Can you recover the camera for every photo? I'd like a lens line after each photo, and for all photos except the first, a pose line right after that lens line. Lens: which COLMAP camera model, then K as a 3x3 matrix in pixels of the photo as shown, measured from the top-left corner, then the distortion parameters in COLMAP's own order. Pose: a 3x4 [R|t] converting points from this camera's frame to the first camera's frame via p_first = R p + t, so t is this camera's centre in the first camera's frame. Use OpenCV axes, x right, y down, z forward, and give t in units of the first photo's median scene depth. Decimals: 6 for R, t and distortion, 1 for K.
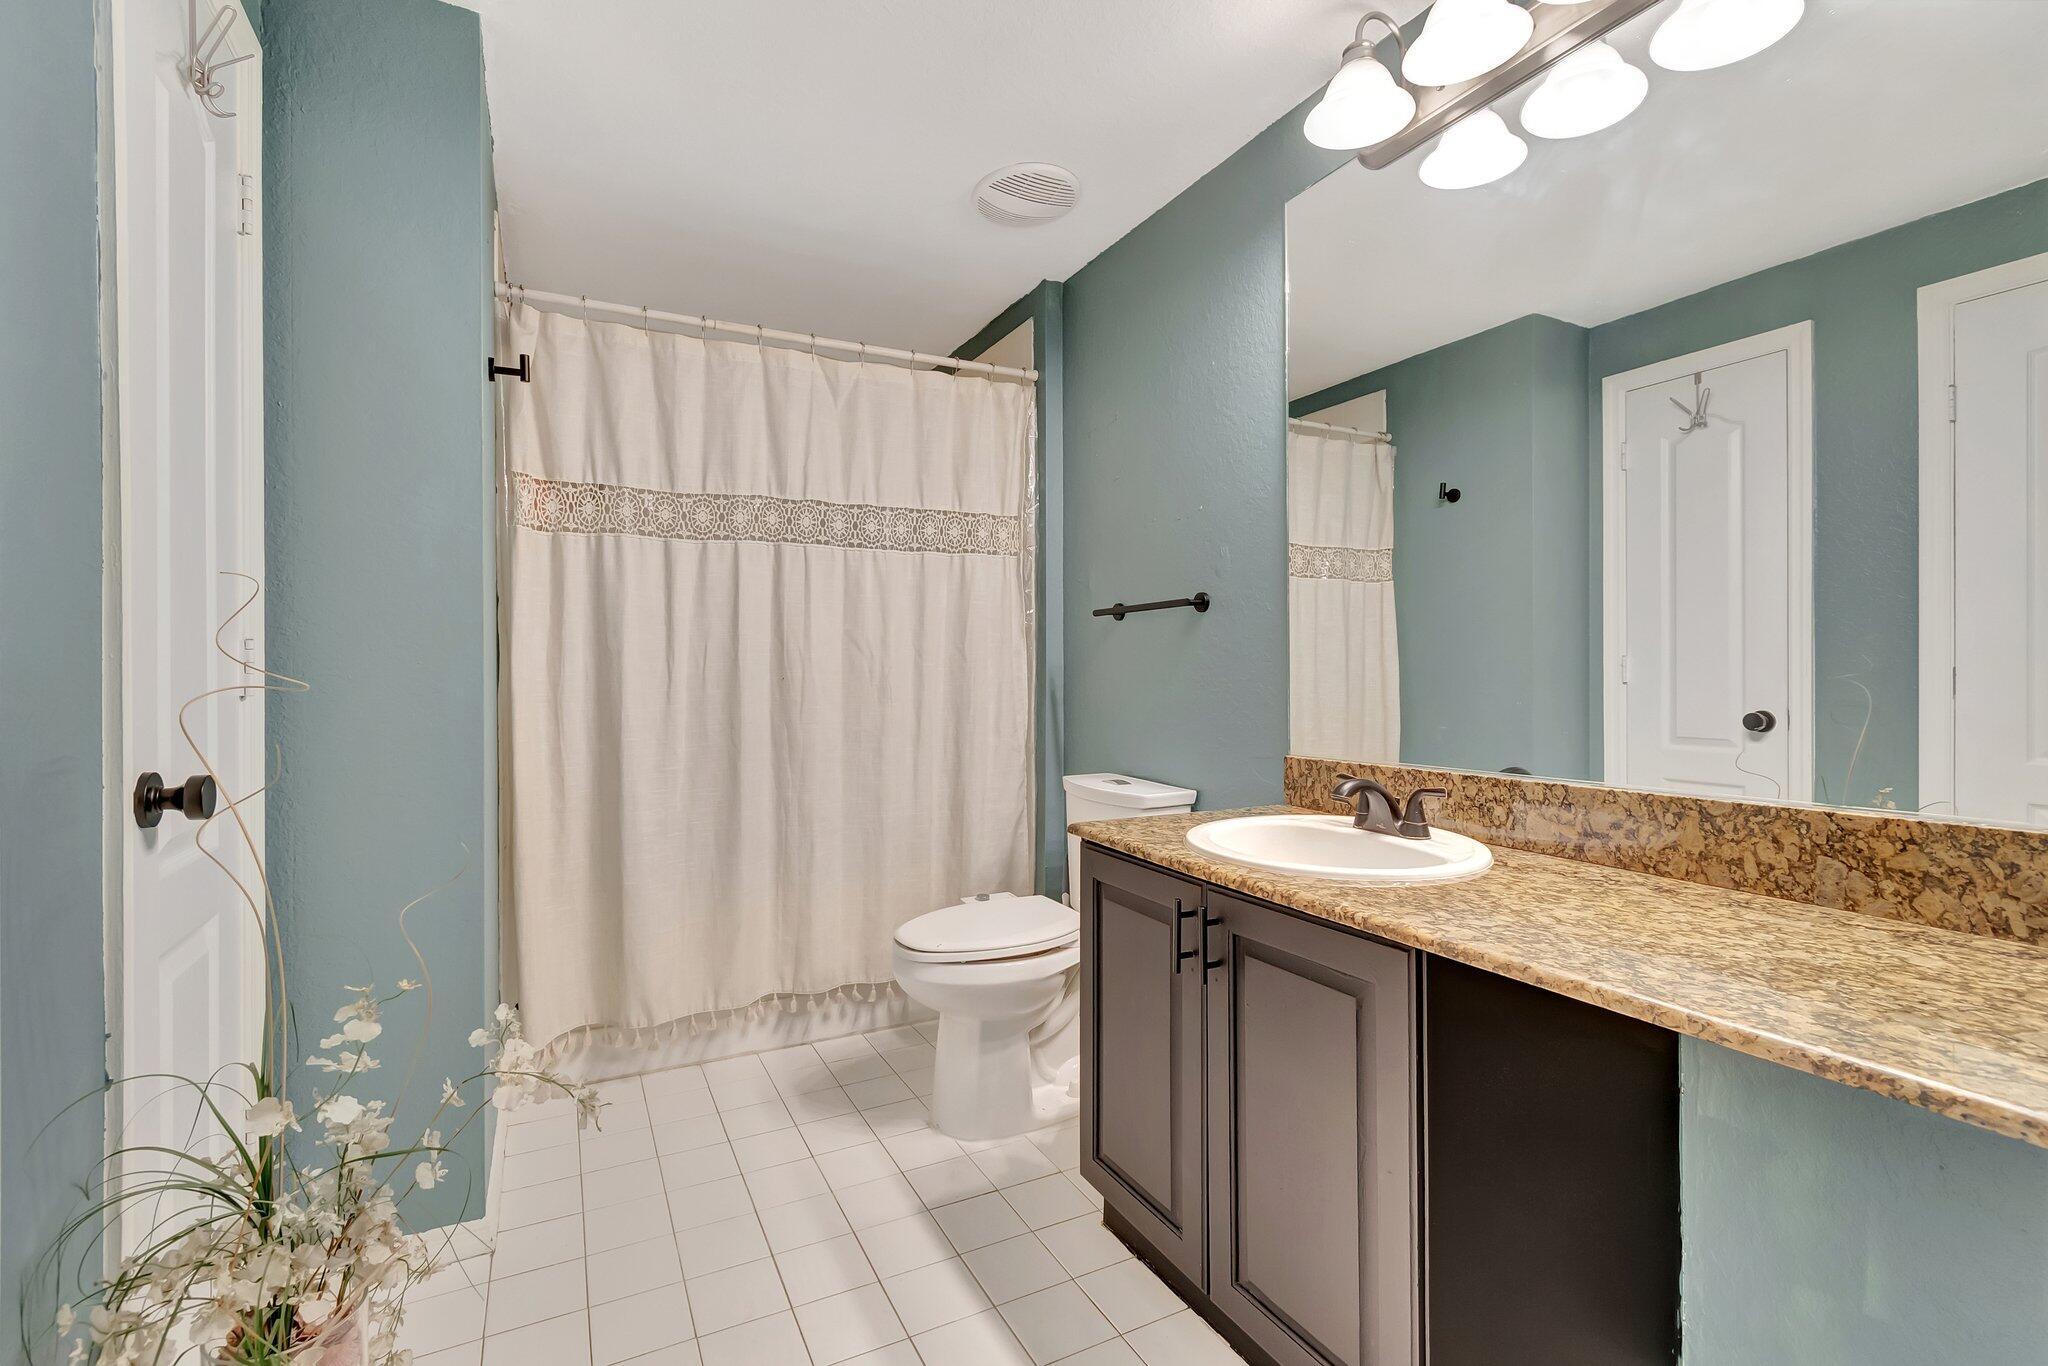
lens RADIAL K [[905.2, 0, 1018.3], [0, 905.2, 673.2], [0, 0, 1]] dist [-0.000245, 0.000025]
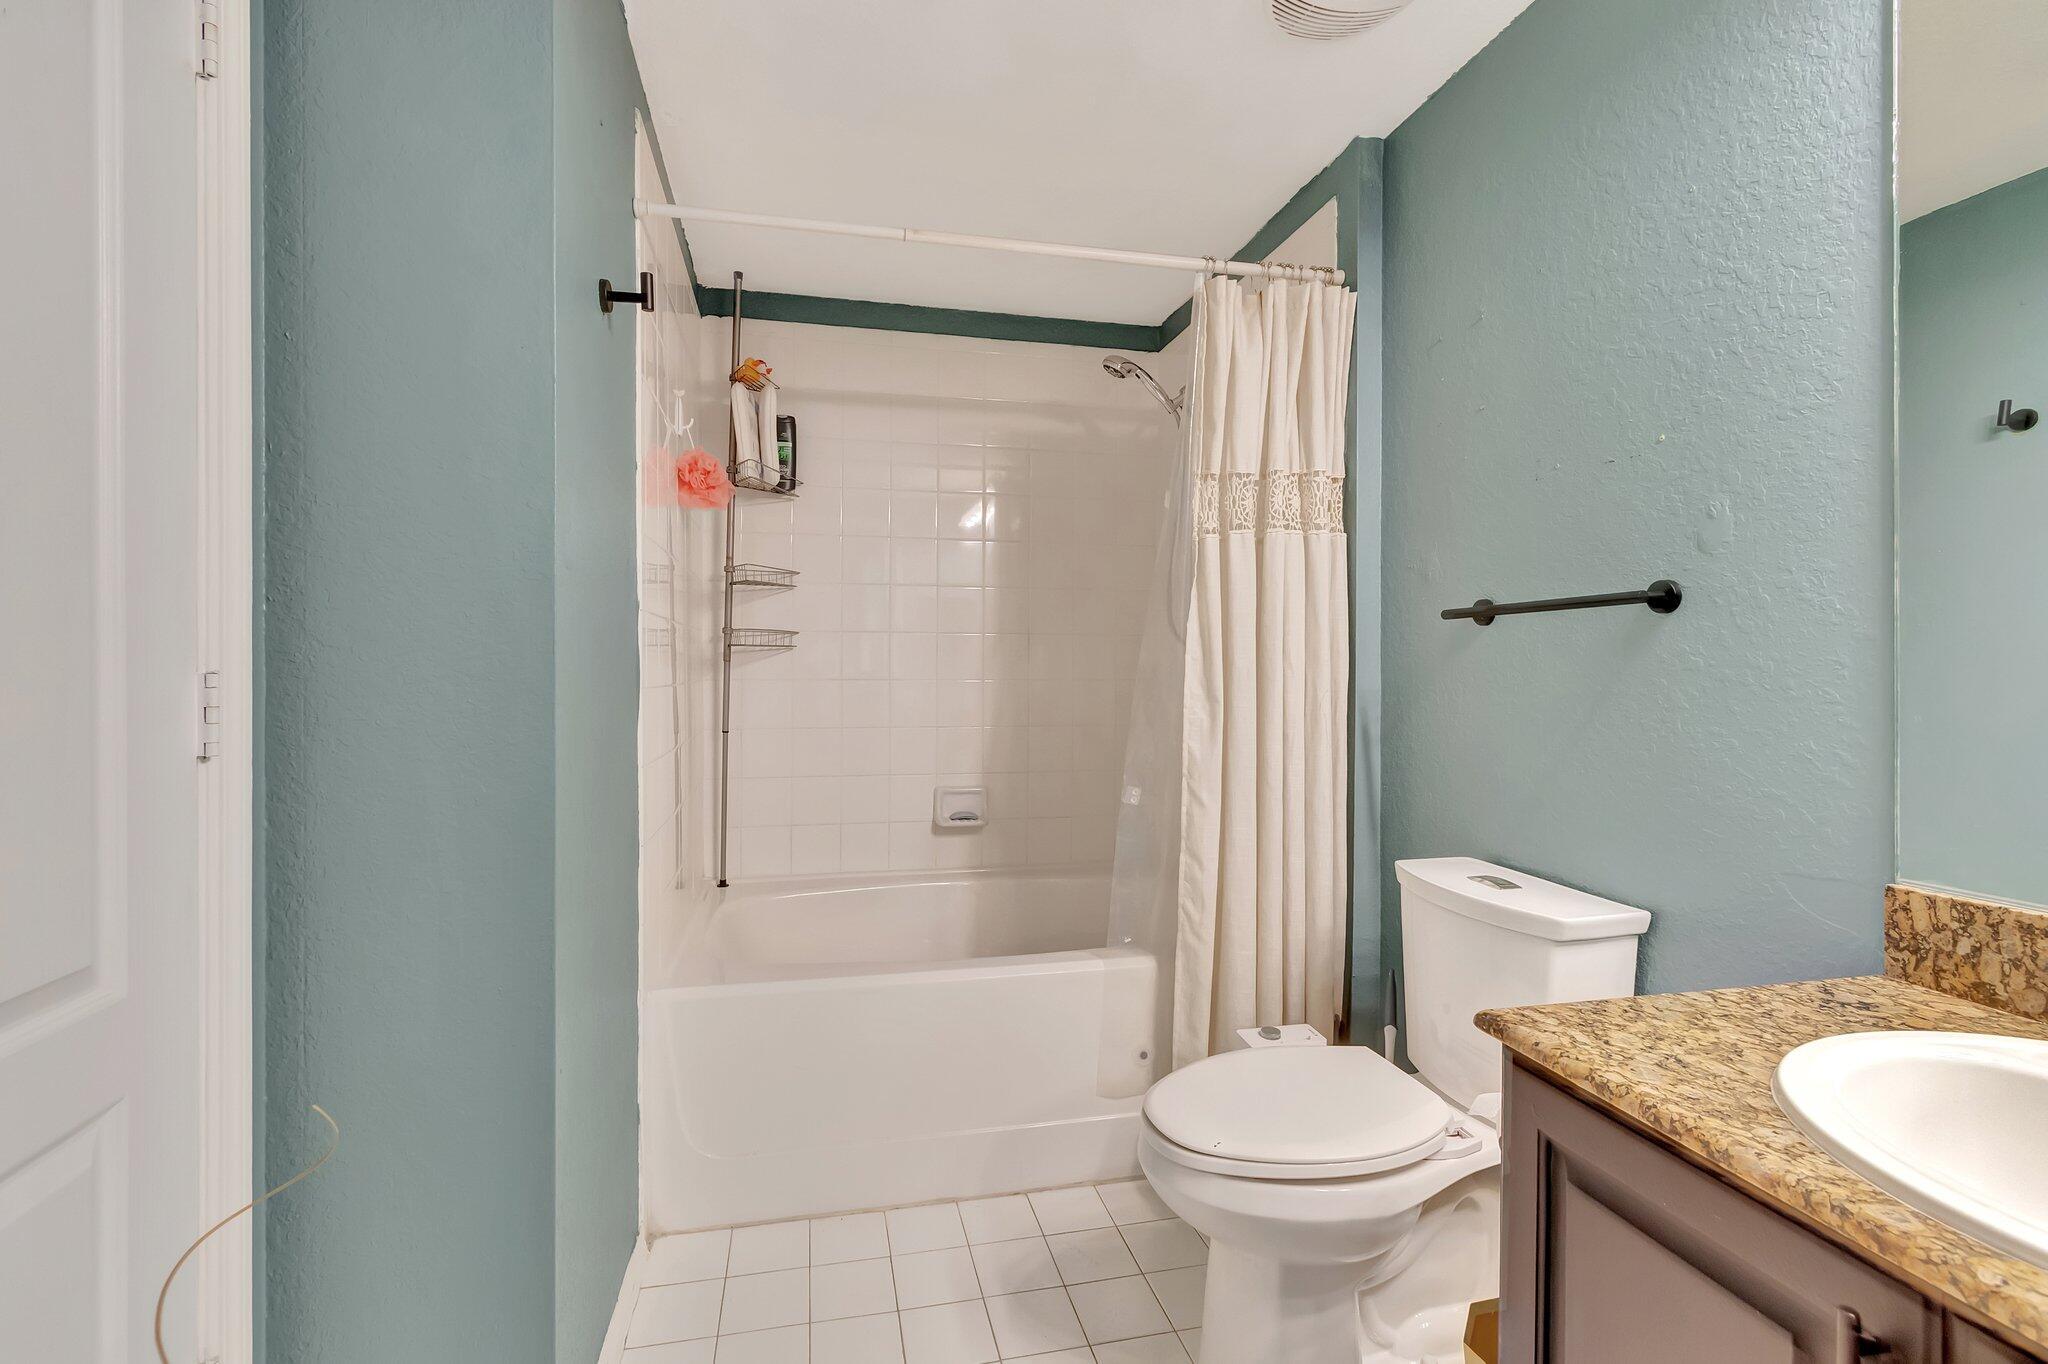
lens RADIAL K [[905.2, 0, 1031.4], [0, 905.2, 671.7], [0, 0, 1]] dist [-0.000245, 0.000025]
pose [[0.972145, 0.005386, -0.234316, -0.067800], [-0.004710, 0.999983, 0.003445, -0.032219], [0.234331, -0.002245, 0.972154, 0.358910]]
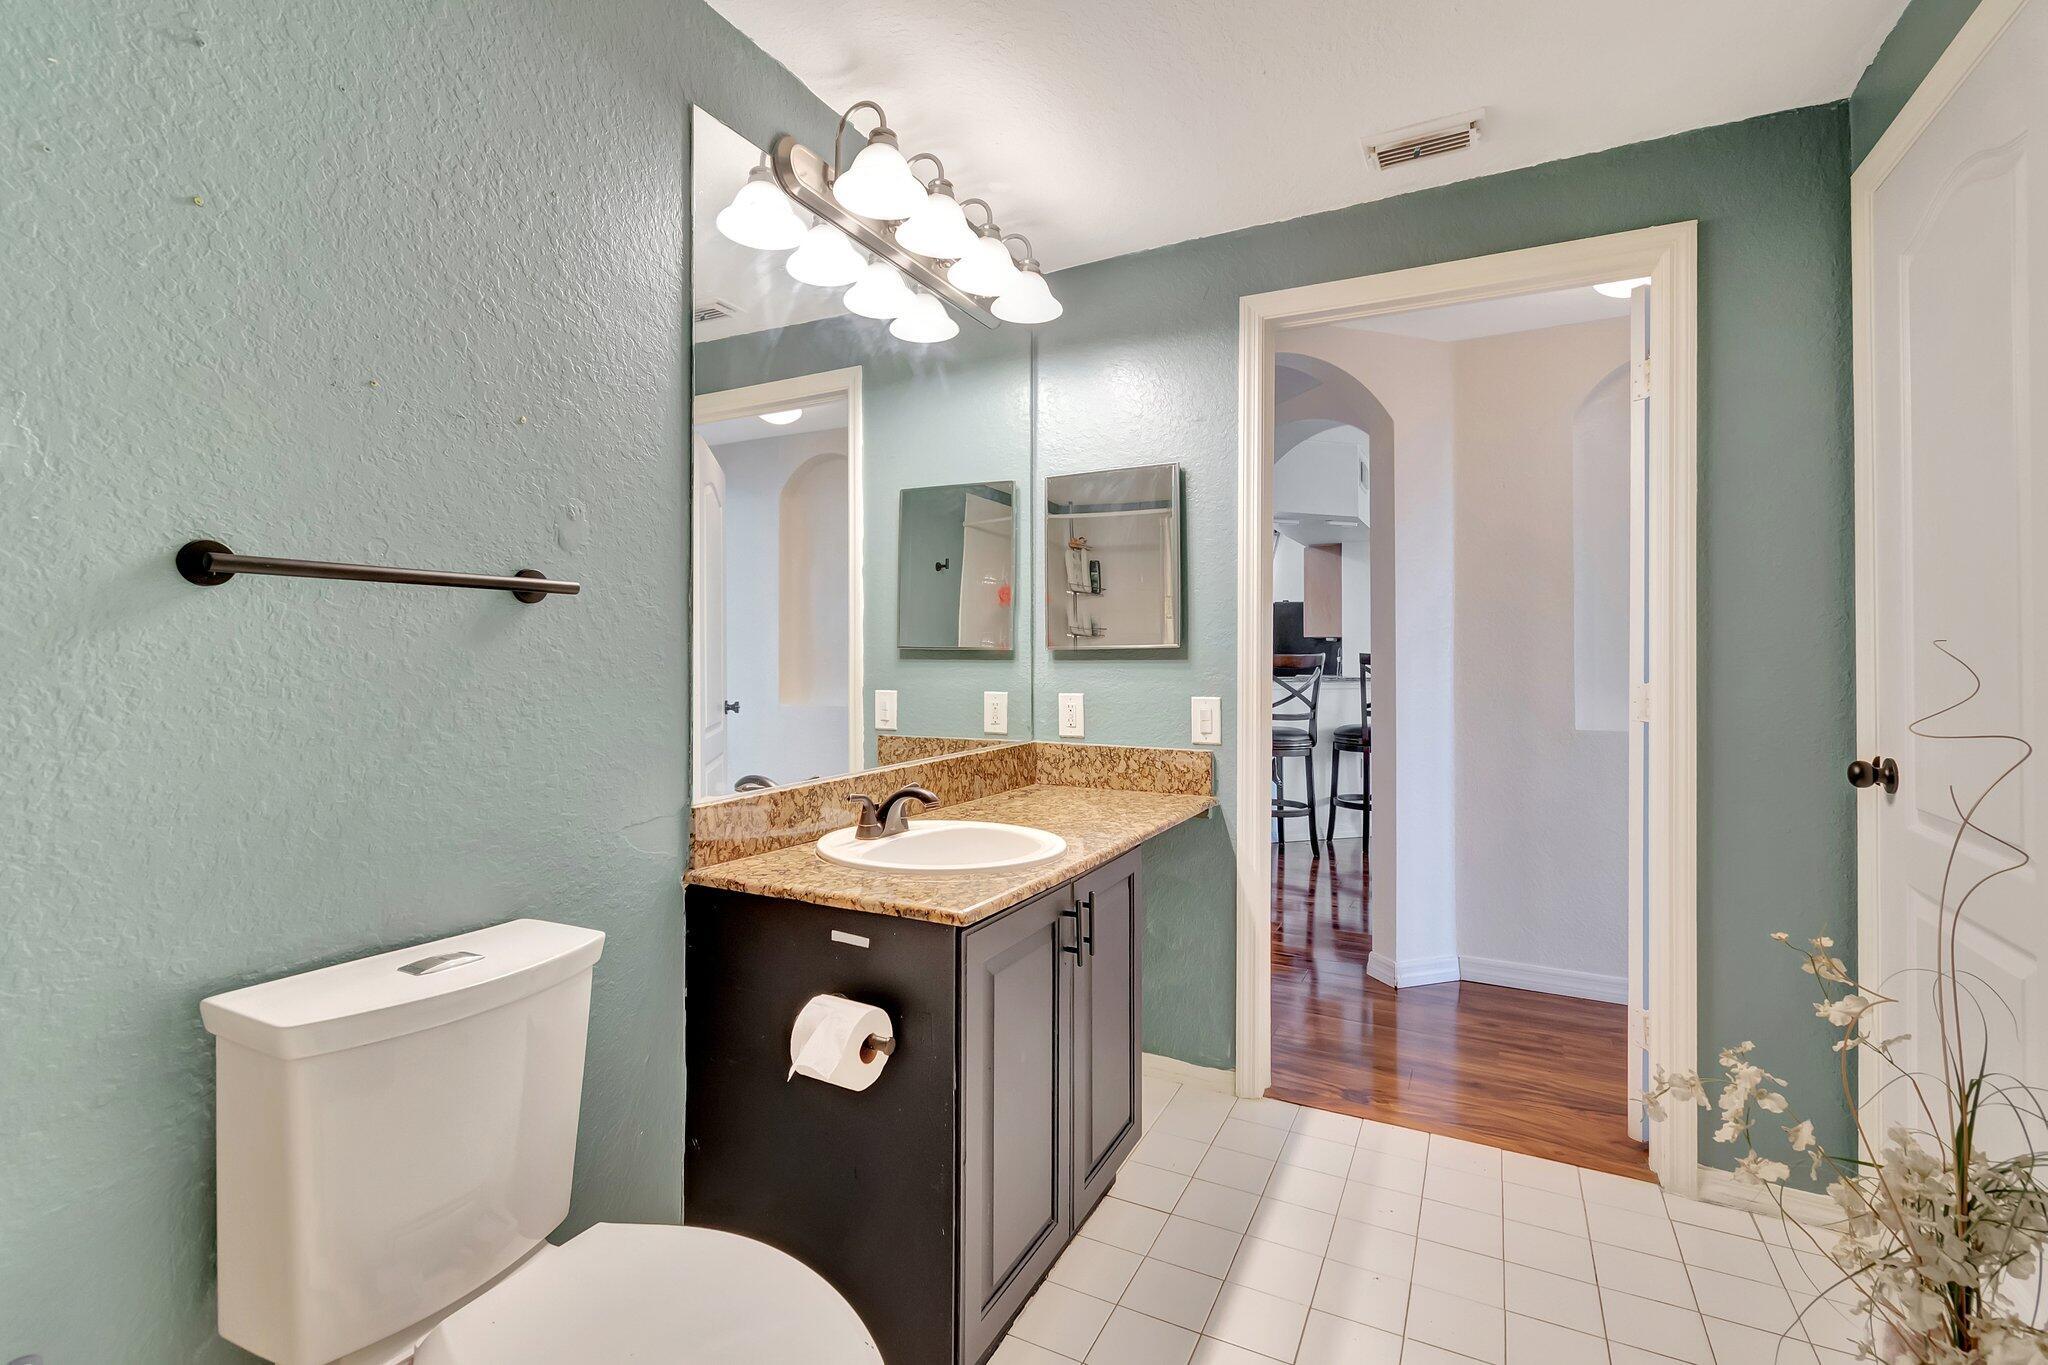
lens RADIAL K [[905.2, 0, 1021.0], [0, 905.2, 660.0], [0, 0, 1]] dist [-0.000245, 0.000025]
pose [[-0.563260, 0.003919, 0.826270, -0.497379], [0.004165, 0.999990, -0.001905, -0.032079], [-0.826269, 0.002368, -0.563271, 1.180014]]
